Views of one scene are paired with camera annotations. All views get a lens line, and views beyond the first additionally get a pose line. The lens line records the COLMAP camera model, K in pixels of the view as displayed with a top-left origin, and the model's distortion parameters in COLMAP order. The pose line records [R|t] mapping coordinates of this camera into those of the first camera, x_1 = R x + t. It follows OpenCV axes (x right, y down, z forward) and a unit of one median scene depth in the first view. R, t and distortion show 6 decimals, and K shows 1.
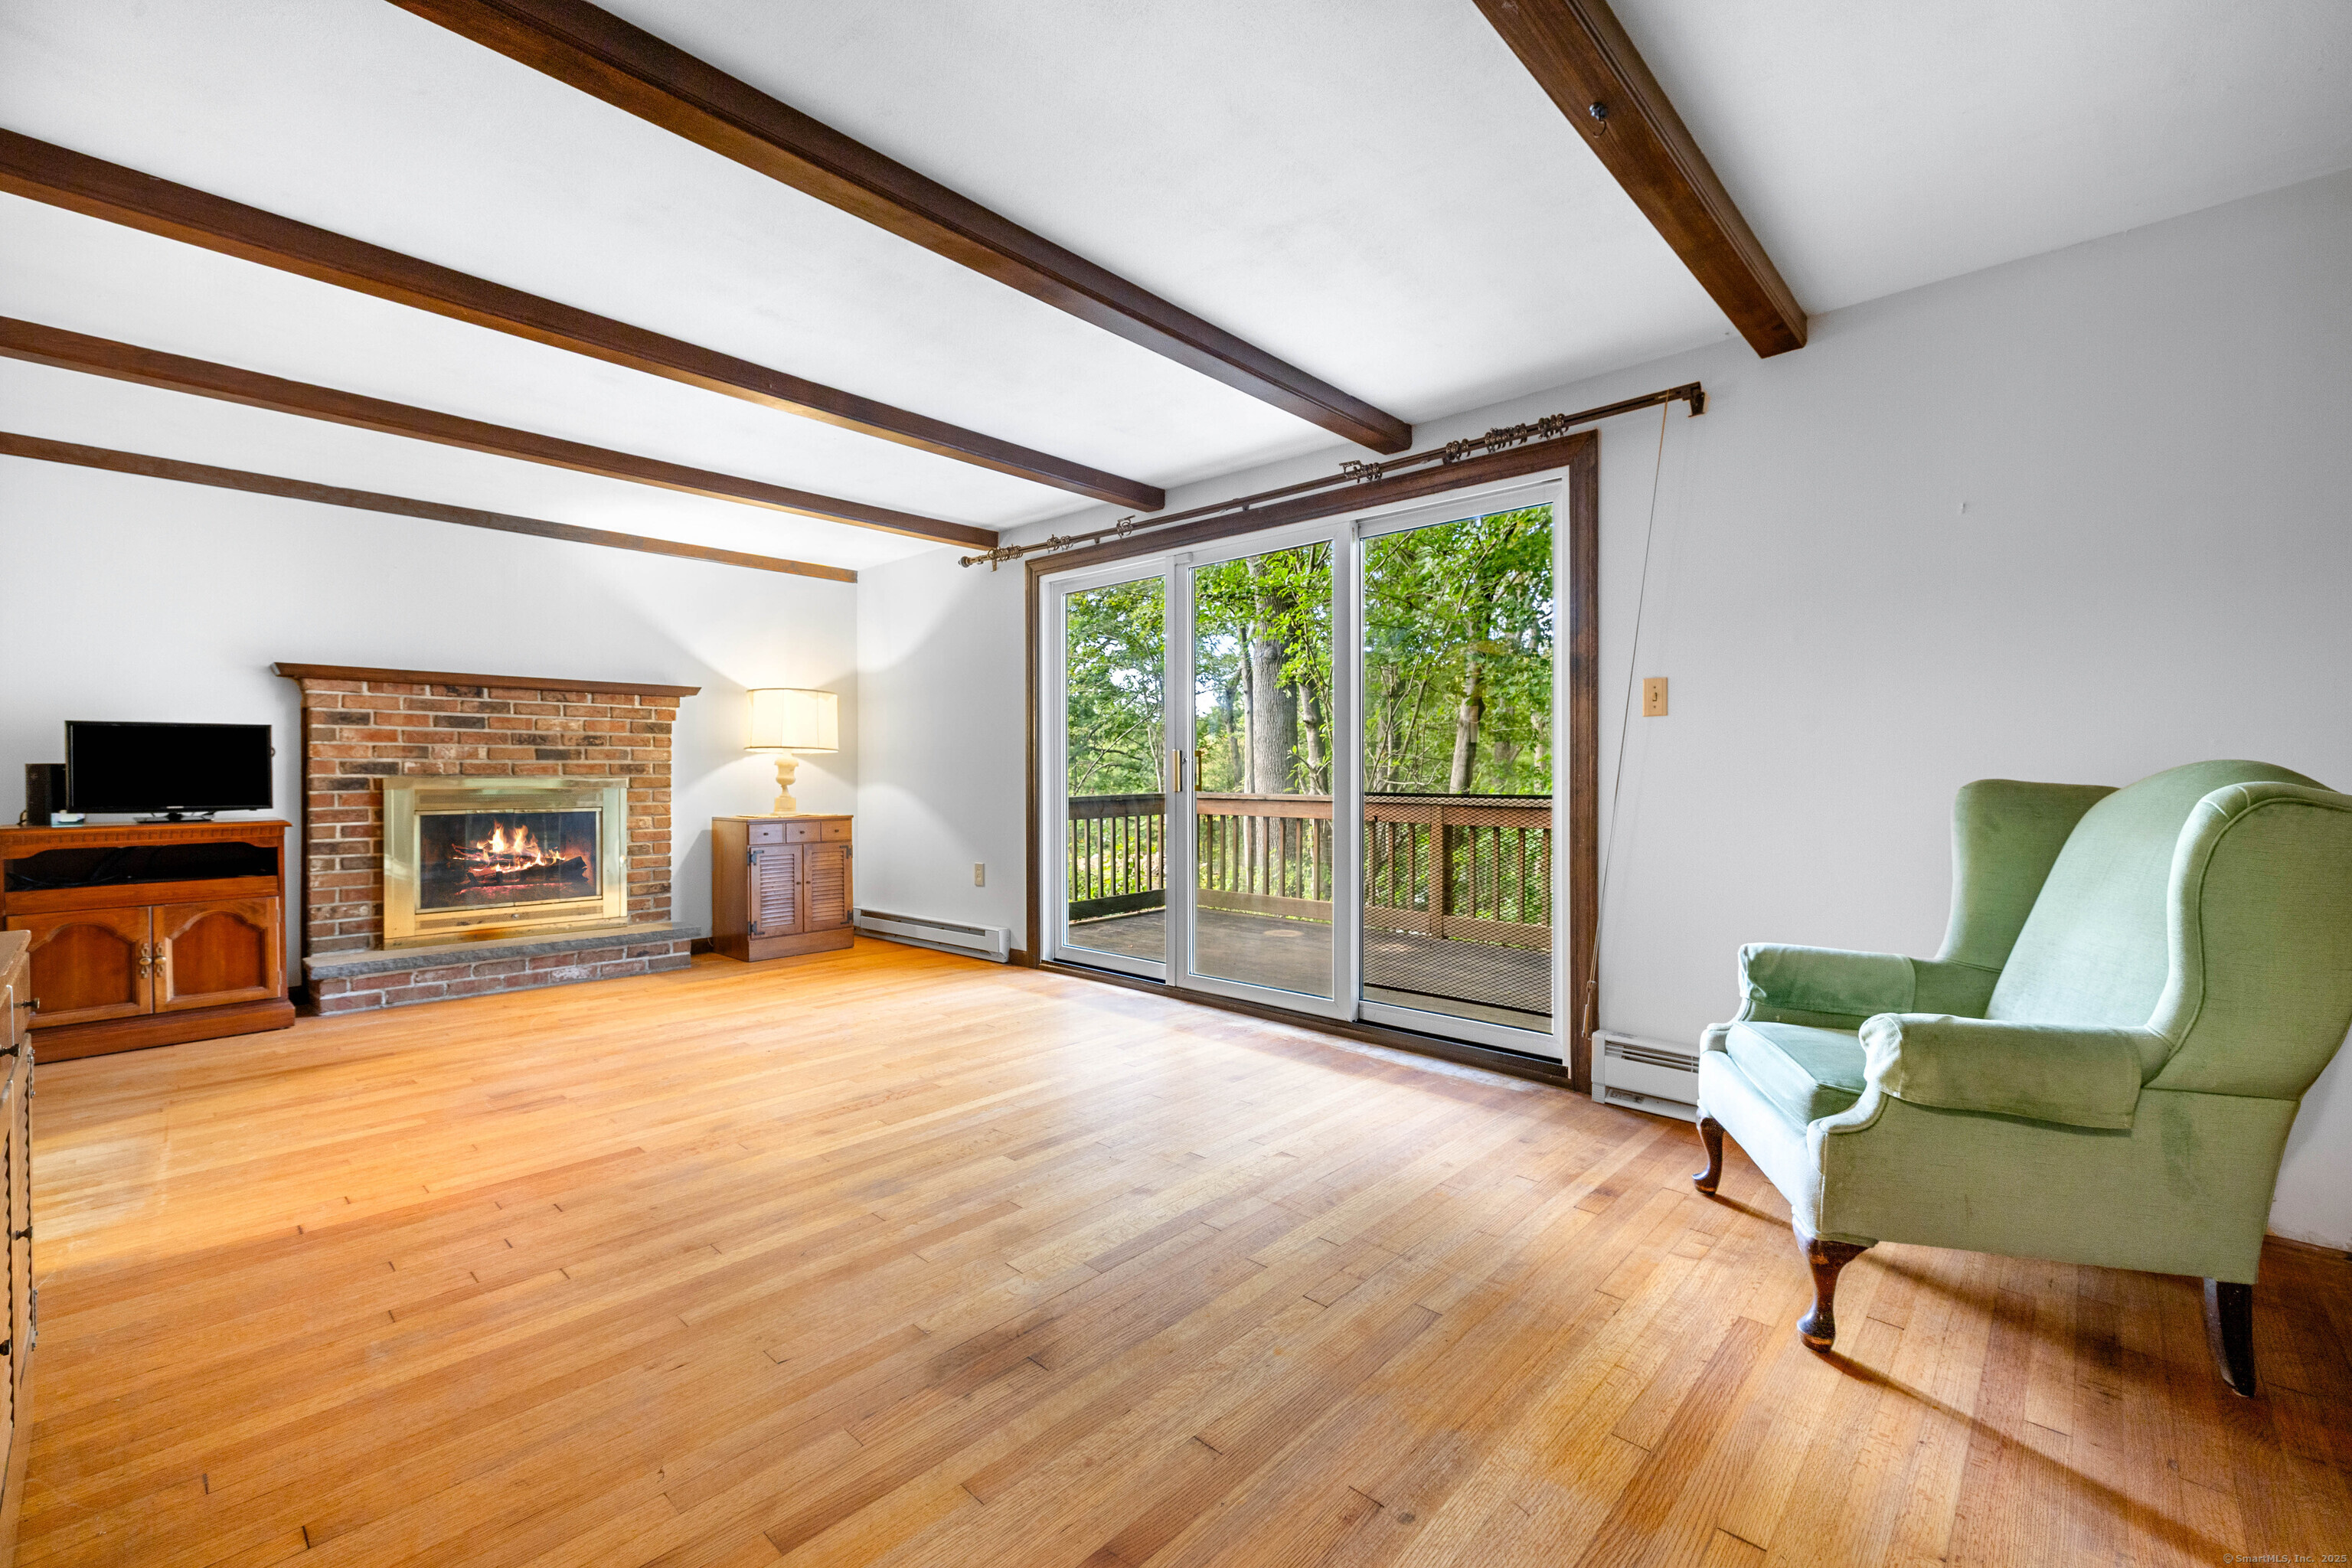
lens RADIAL K [[987.9, 0, 1170.7], [0, 987.9, 774.4], [0, 0, 1]] dist [0.002495, 0.000574]
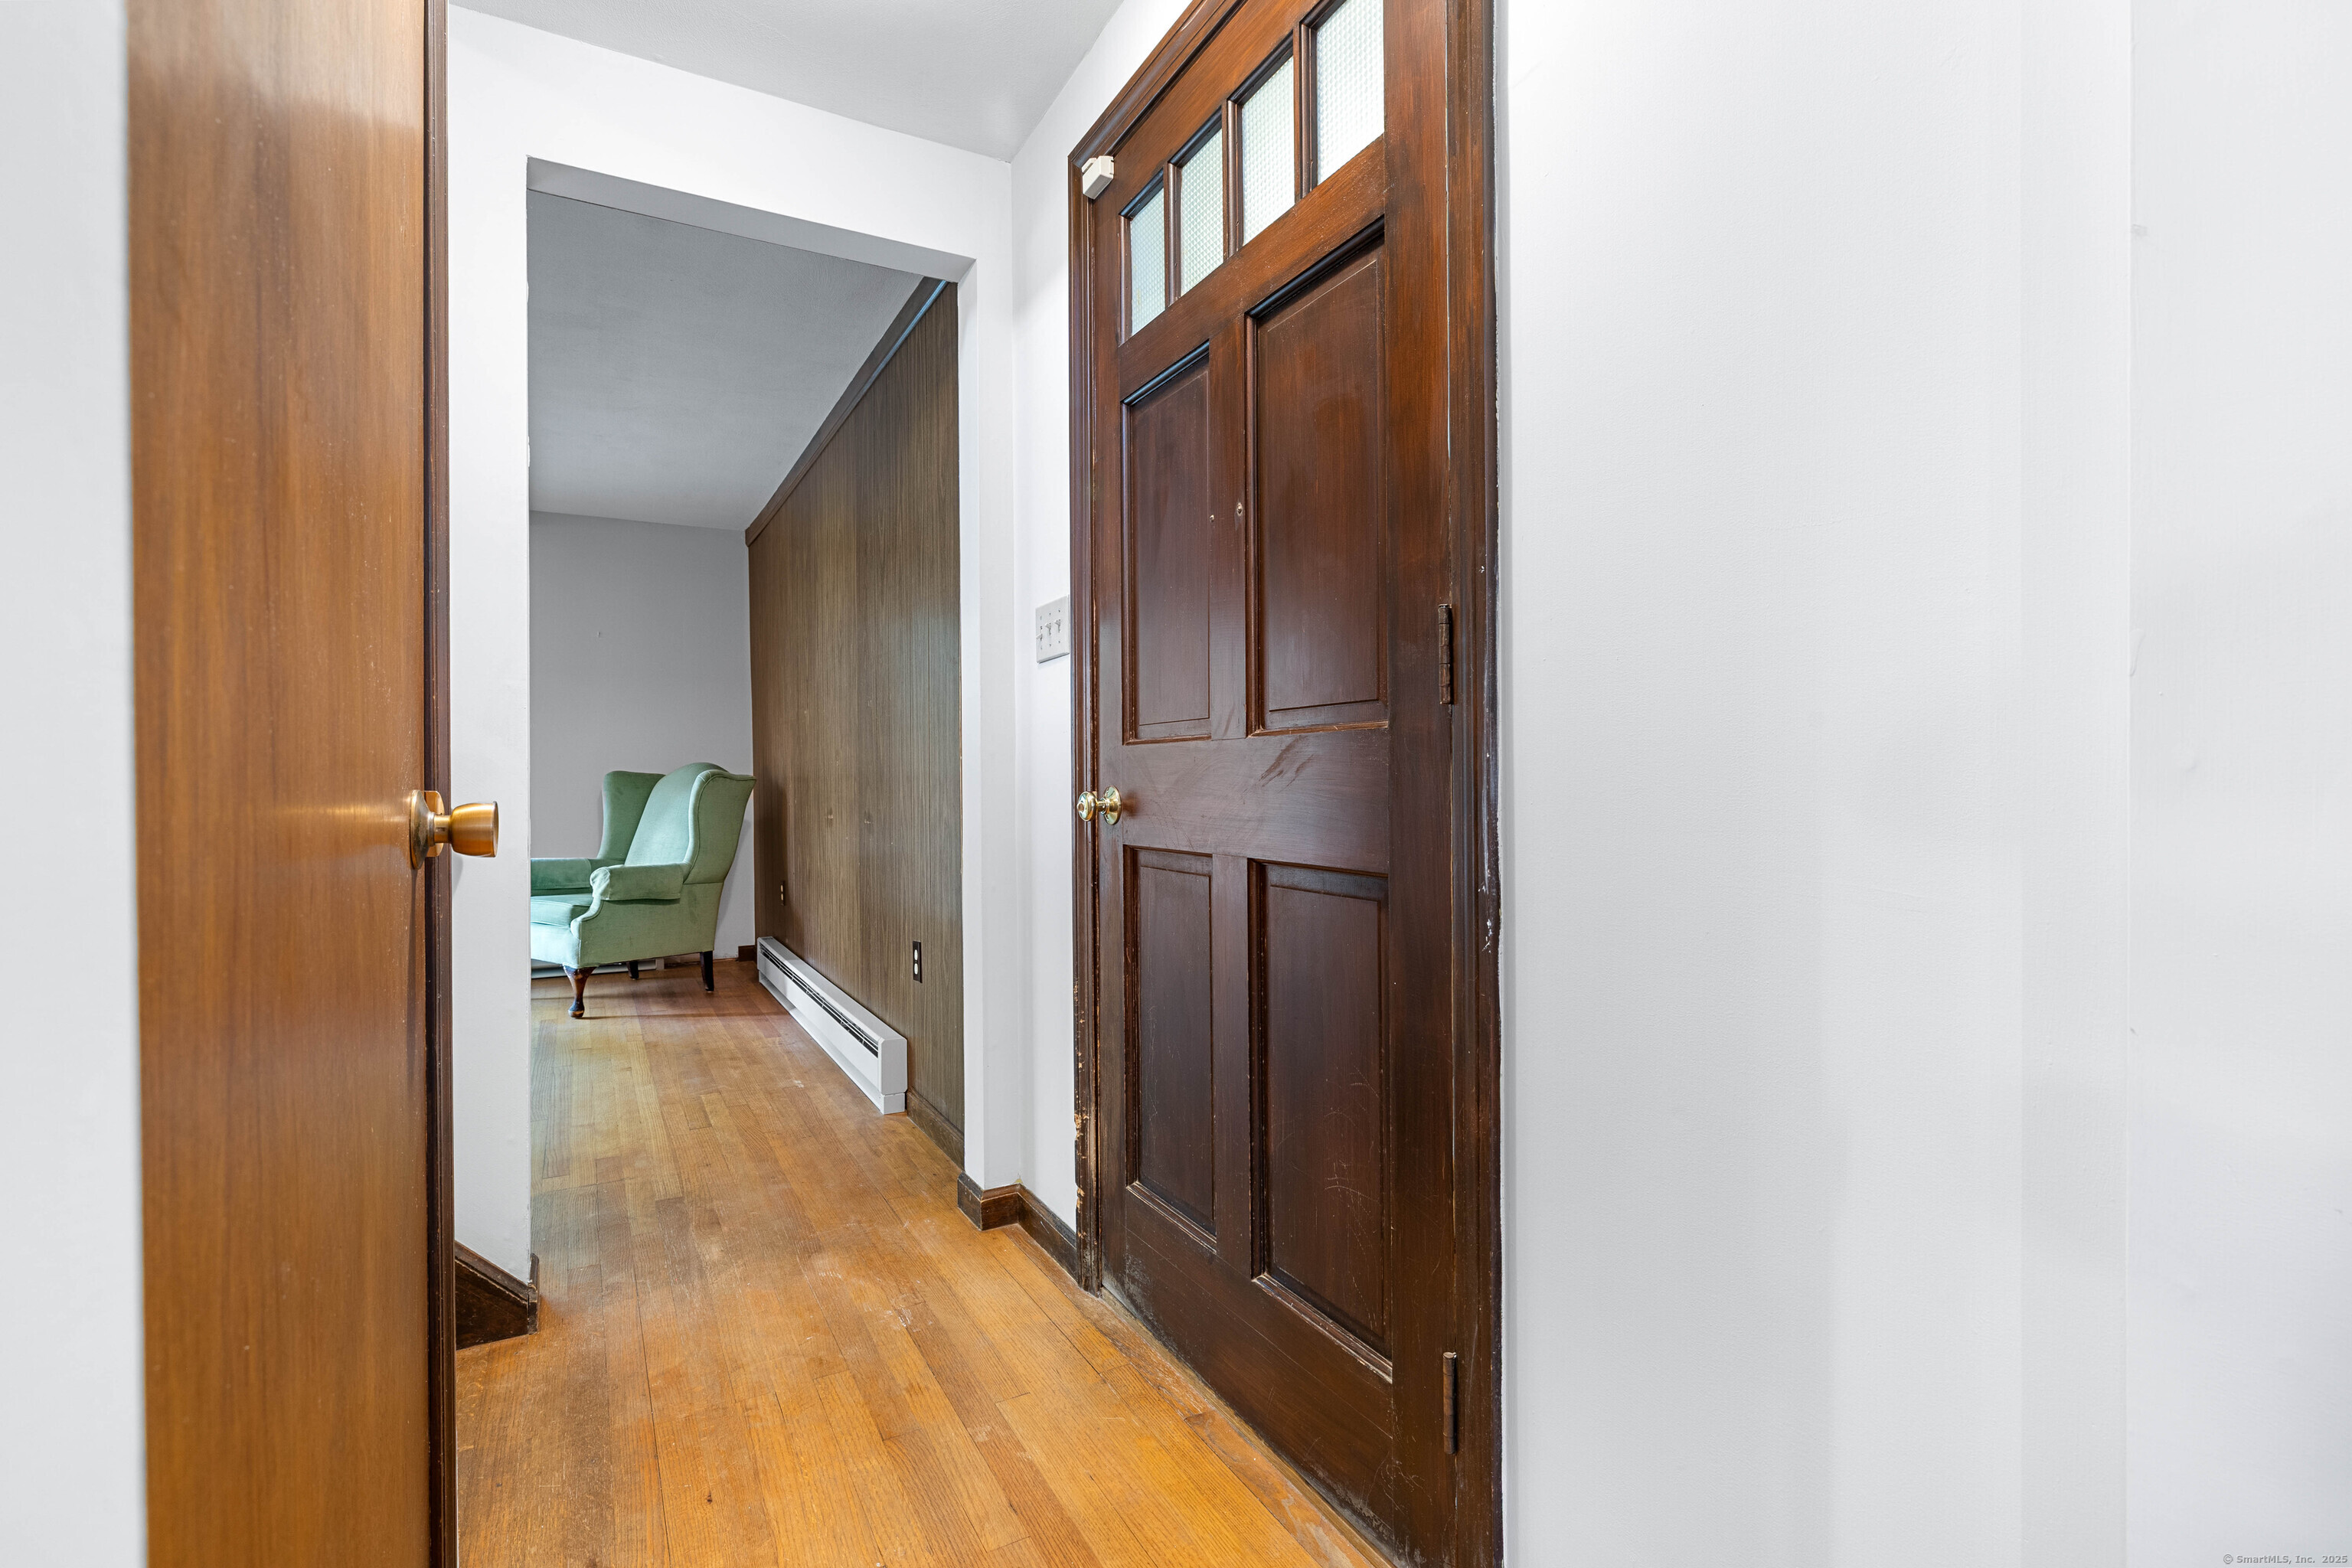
lens RADIAL K [[1075.3, 0, 1169.3], [0, 1075.3, 775.4], [0, 0, 1]] dist [-0.009607, 0.001435]
pose [[0.309231, -0.004043, 0.950978, -0.807511], [0.008299, 0.999964, 0.001553, 0.017237], [-0.950951, 0.007412, 0.309254, -0.677979]]
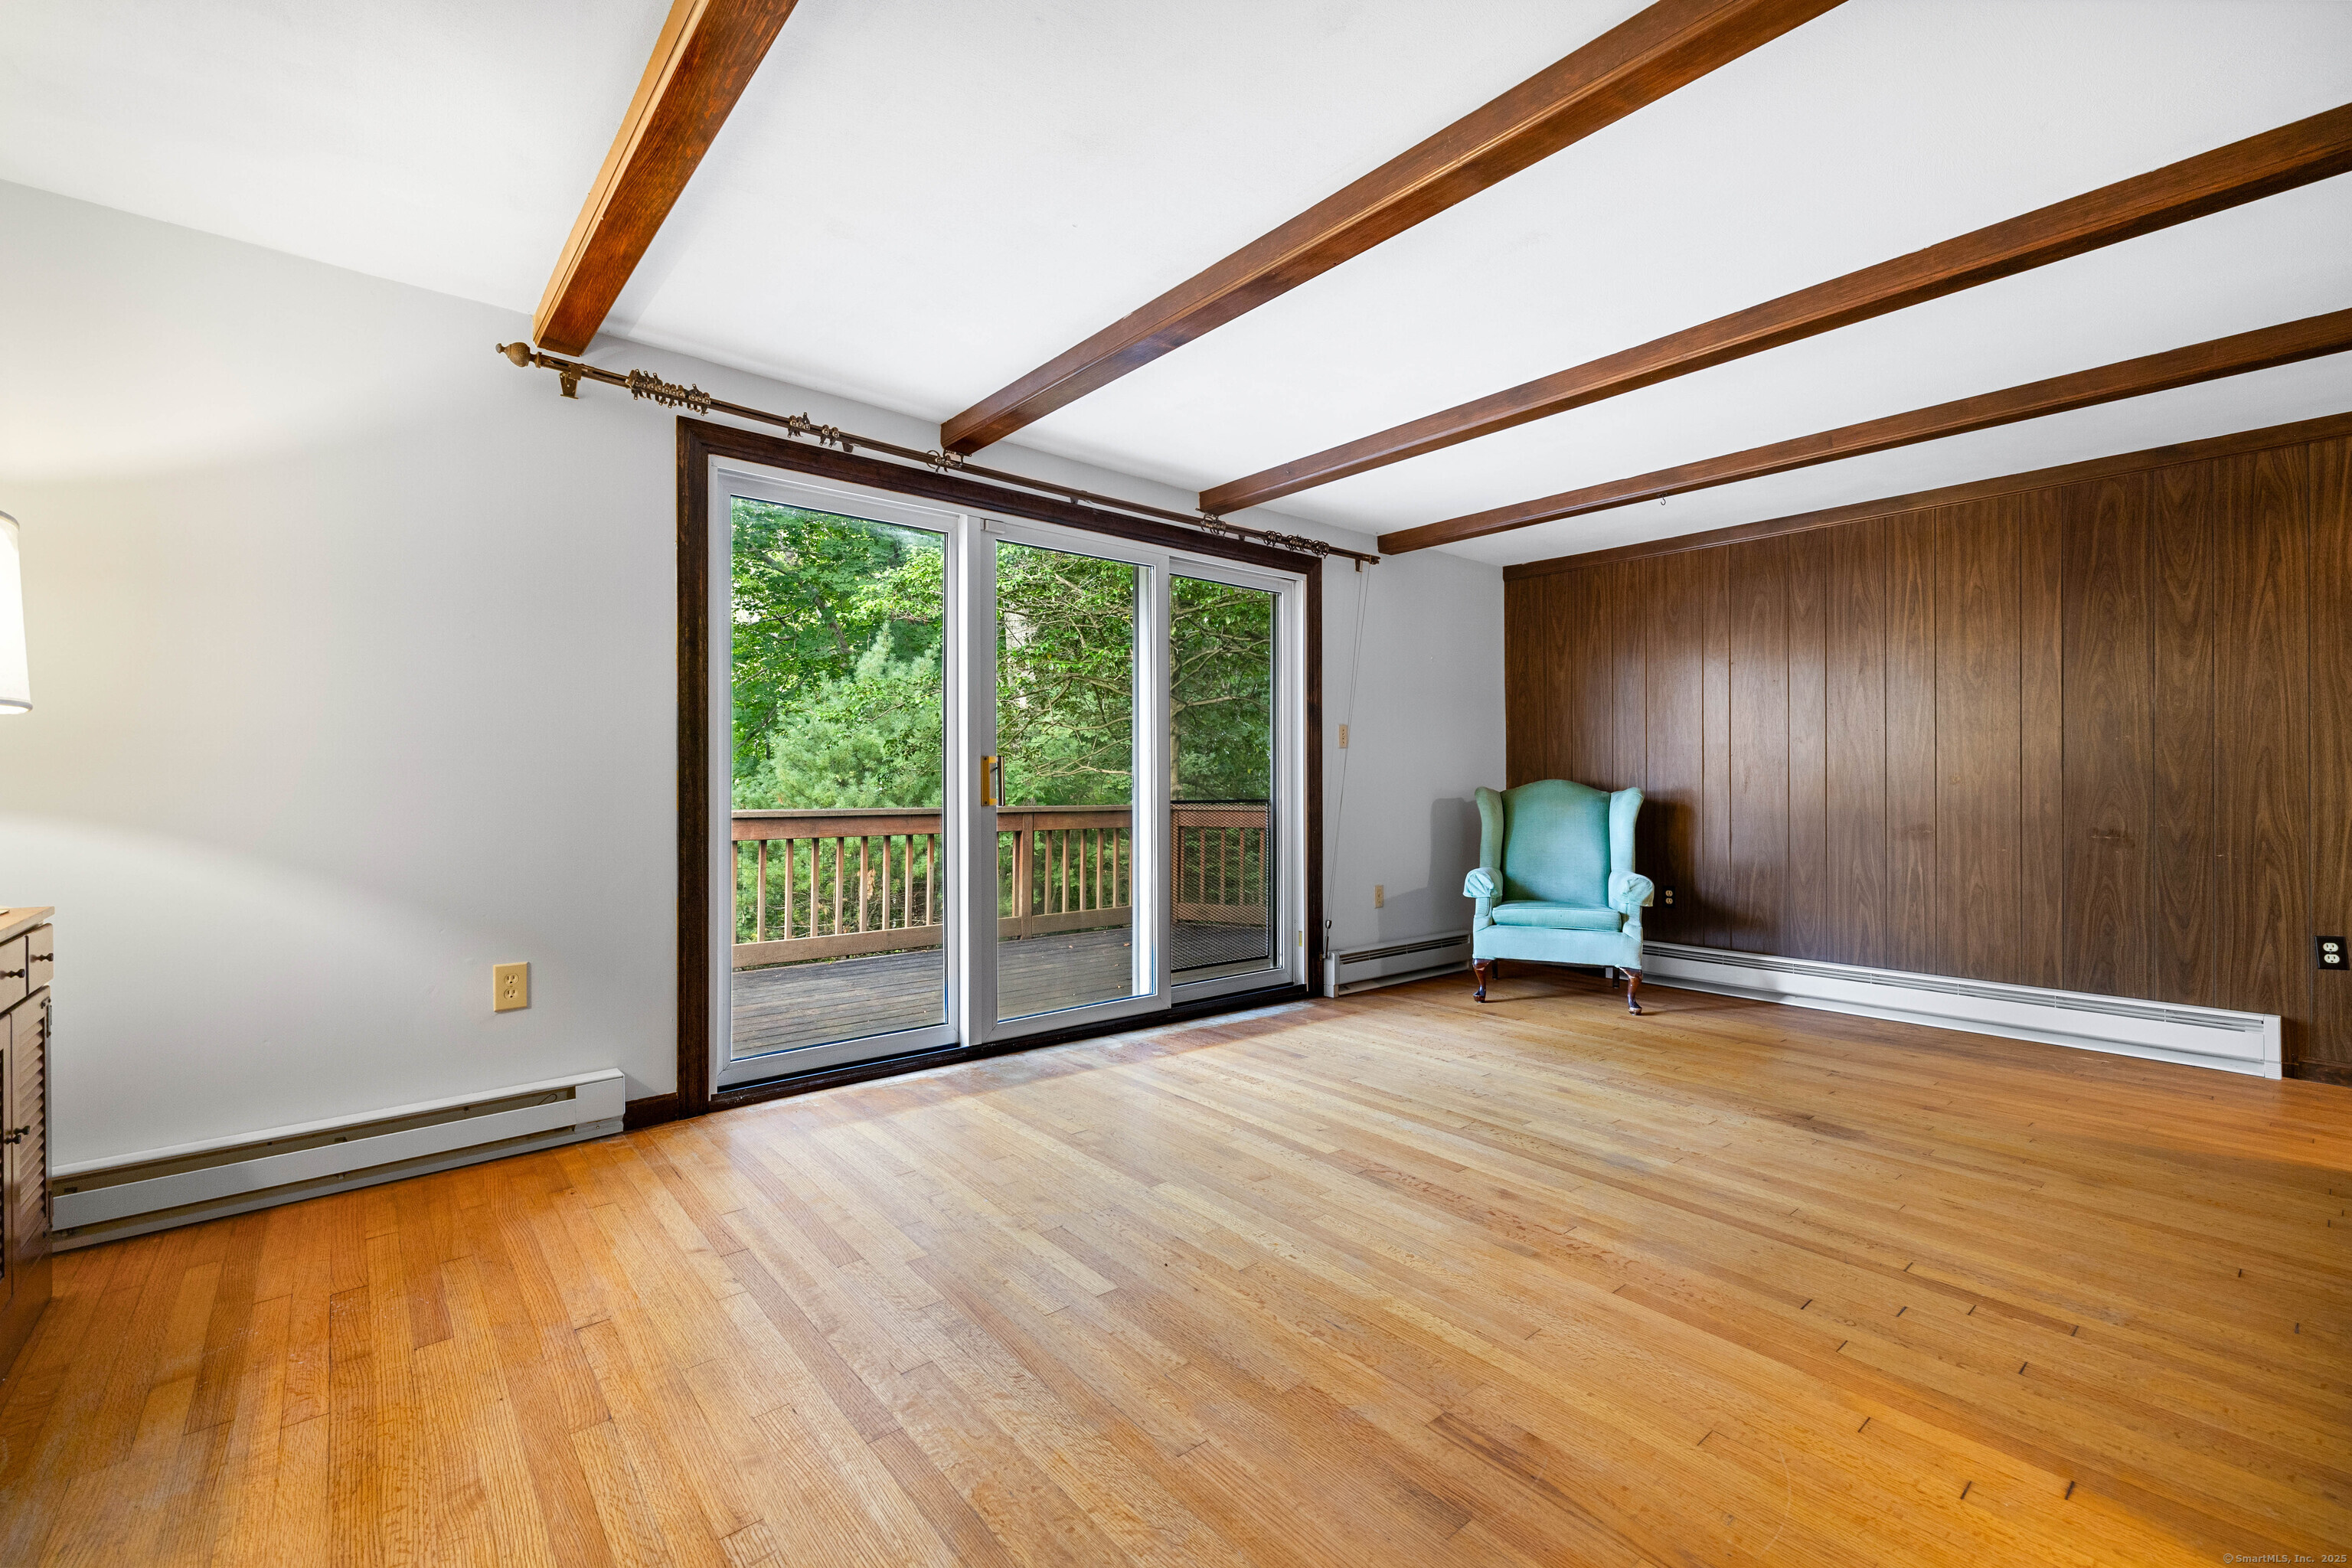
lens RADIAL K [[987.9, 0, 1170.7], [0, 987.9, 774.4], [0, 0, 1]] dist [0.002495, 0.000574]
pose [[0.122522, 0.005326, 0.992452, -1.244332], [-0.001984, 0.999985, -0.005121, -0.007608], [-0.992464, -0.001342, 0.122530, 1.170671]]
